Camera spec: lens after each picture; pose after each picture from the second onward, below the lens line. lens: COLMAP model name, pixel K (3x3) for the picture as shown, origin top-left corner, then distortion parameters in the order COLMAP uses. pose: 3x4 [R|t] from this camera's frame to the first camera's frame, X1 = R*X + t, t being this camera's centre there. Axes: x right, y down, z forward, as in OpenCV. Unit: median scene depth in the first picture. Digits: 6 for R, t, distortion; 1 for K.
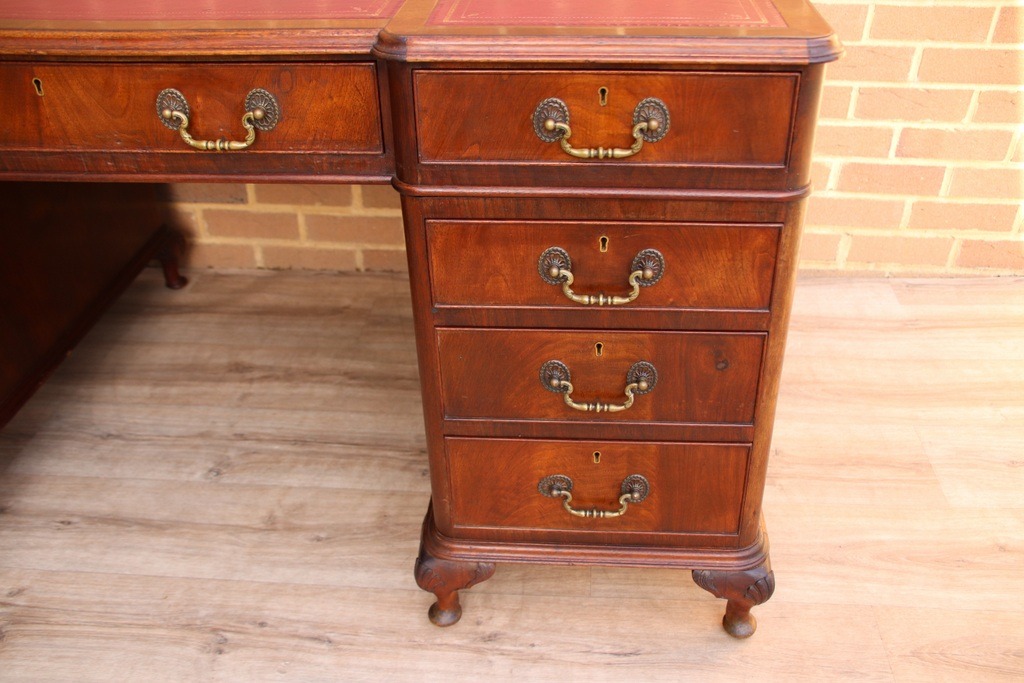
lens RADIAL K [[935.5, 0, 518.0], [0, 935.5, 351.4], [0, 0, 1]] dist [-0.111465, 0.184581]
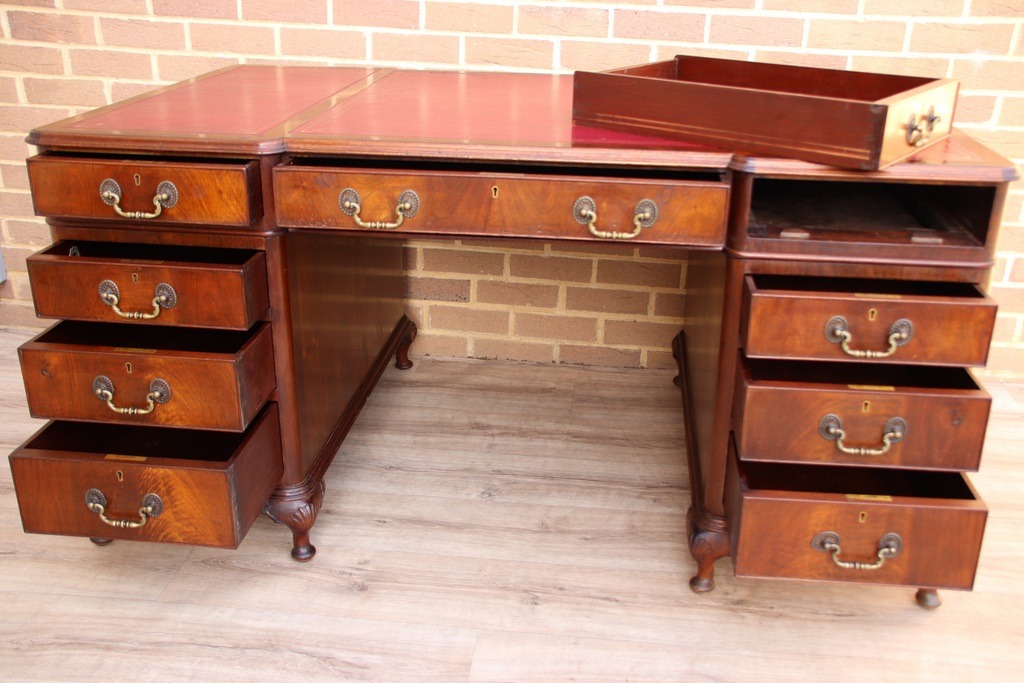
lens RADIAL K [[1010.8, 0, 518.6], [0, 1010.8, 352.3], [0, 0, 1]] dist [-0.089620, 0.256984]
pose [[0.999055, 0.040220, -0.016495, -0.316447], [-0.042516, 0.983148, -0.177797, 0.214418], [0.009066, 0.178331, 0.983929, -0.450619]]
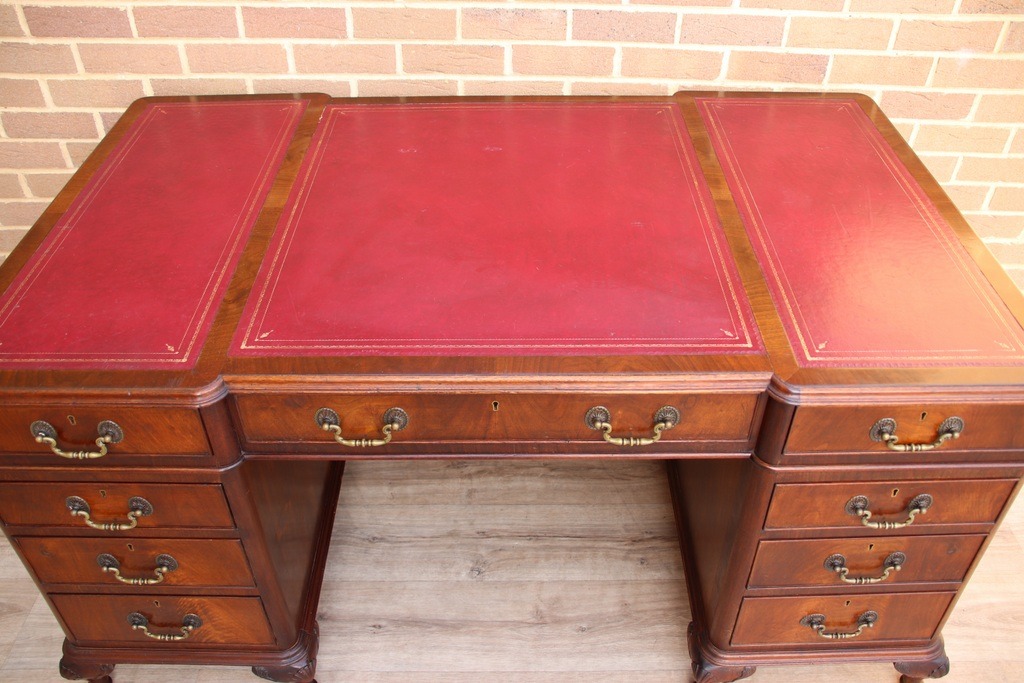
lens RADIAL K [[870.0, 0, 514.7], [0, 870.0, 346.5], [0, 0, 1]] dist [-0.146118, 0.149093]
pose [[0.996785, -0.040939, 0.068874, -0.402923], [0.032666, 0.992569, 0.117220, -0.360879], [-0.073161, -0.114593, 0.990715, -0.151788]]
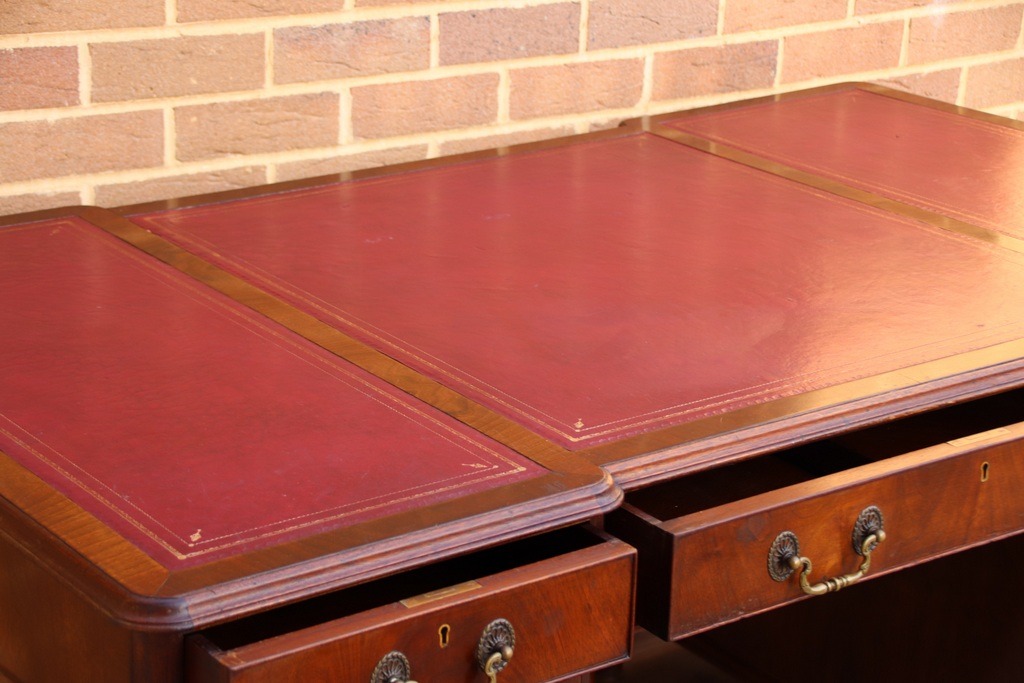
lens RADIAL K [[2307.1, 0, 514.7], [0, 2307.1, 367.1], [0, 0, 1]] dist [0.355482, 1.940871]
pose [[0.761776, -0.191925, 0.618758, -1.528234], [0.325373, 0.939254, -0.109244, -0.164846], [-0.560204, 0.284547, 0.777949, -0.382791]]
